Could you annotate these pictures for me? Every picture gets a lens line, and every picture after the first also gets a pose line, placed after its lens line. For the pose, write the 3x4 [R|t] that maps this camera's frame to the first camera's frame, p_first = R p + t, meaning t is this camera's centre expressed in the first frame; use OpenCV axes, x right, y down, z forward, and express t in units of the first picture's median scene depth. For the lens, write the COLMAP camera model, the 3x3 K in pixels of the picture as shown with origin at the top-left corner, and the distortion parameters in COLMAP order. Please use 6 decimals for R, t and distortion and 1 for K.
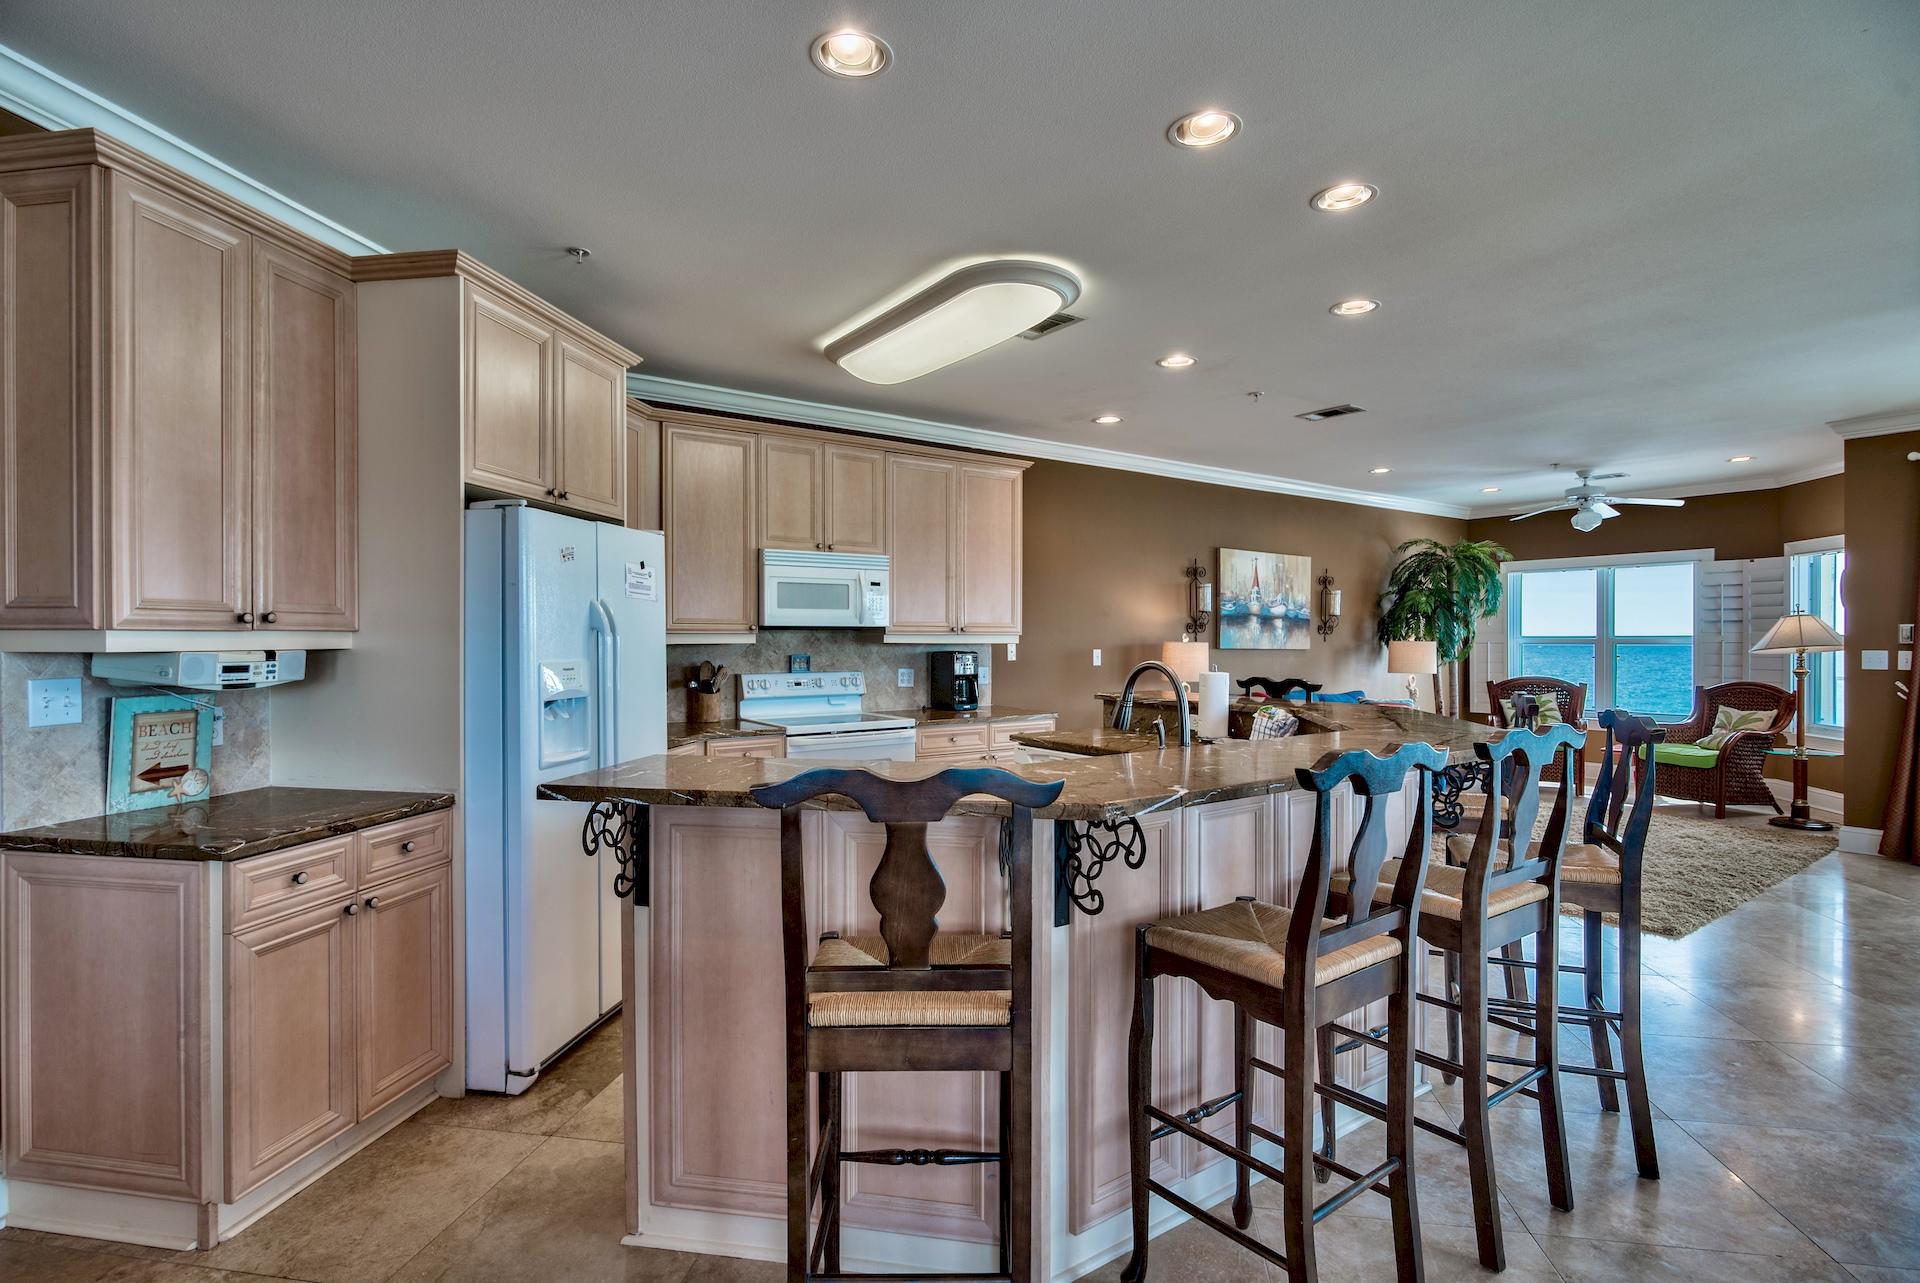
lens RADIAL K [[933.9, 0, 957.9], [0, 933.9, 642.5], [0, 0, 1]] dist [-0.002475, -0.000191]
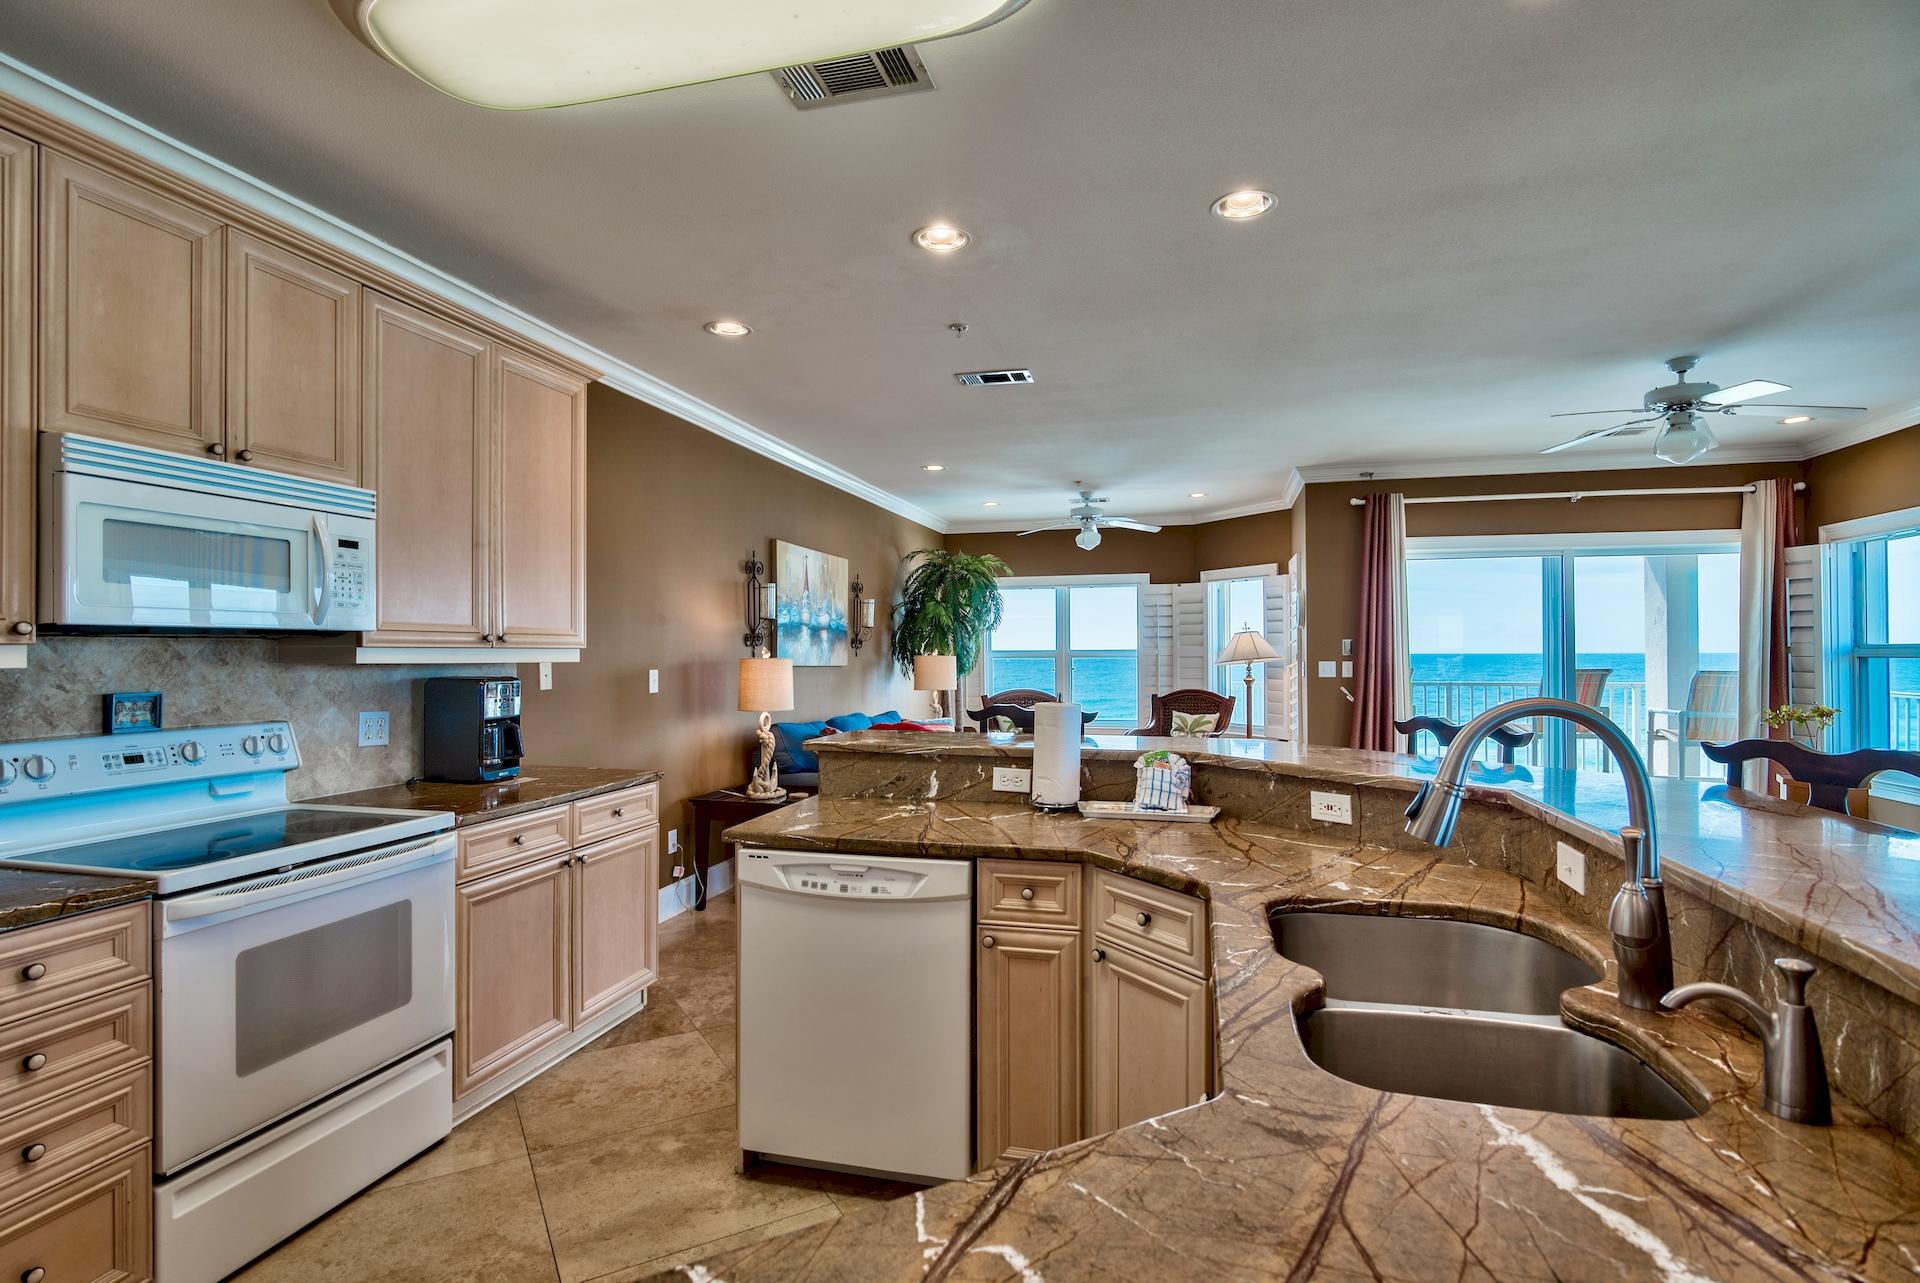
lens RADIAL K [[933.9, 0, 957.9], [0, 933.9, 642.5], [0, 0, 1]] dist [-0.002475, -0.000191]
pose [[0.768319, 0.004392, 0.640052, -0.141529], [0.005844, 0.999887, -0.013876, -0.002005], [-0.640041, 0.014401, 0.768206, 0.378673]]
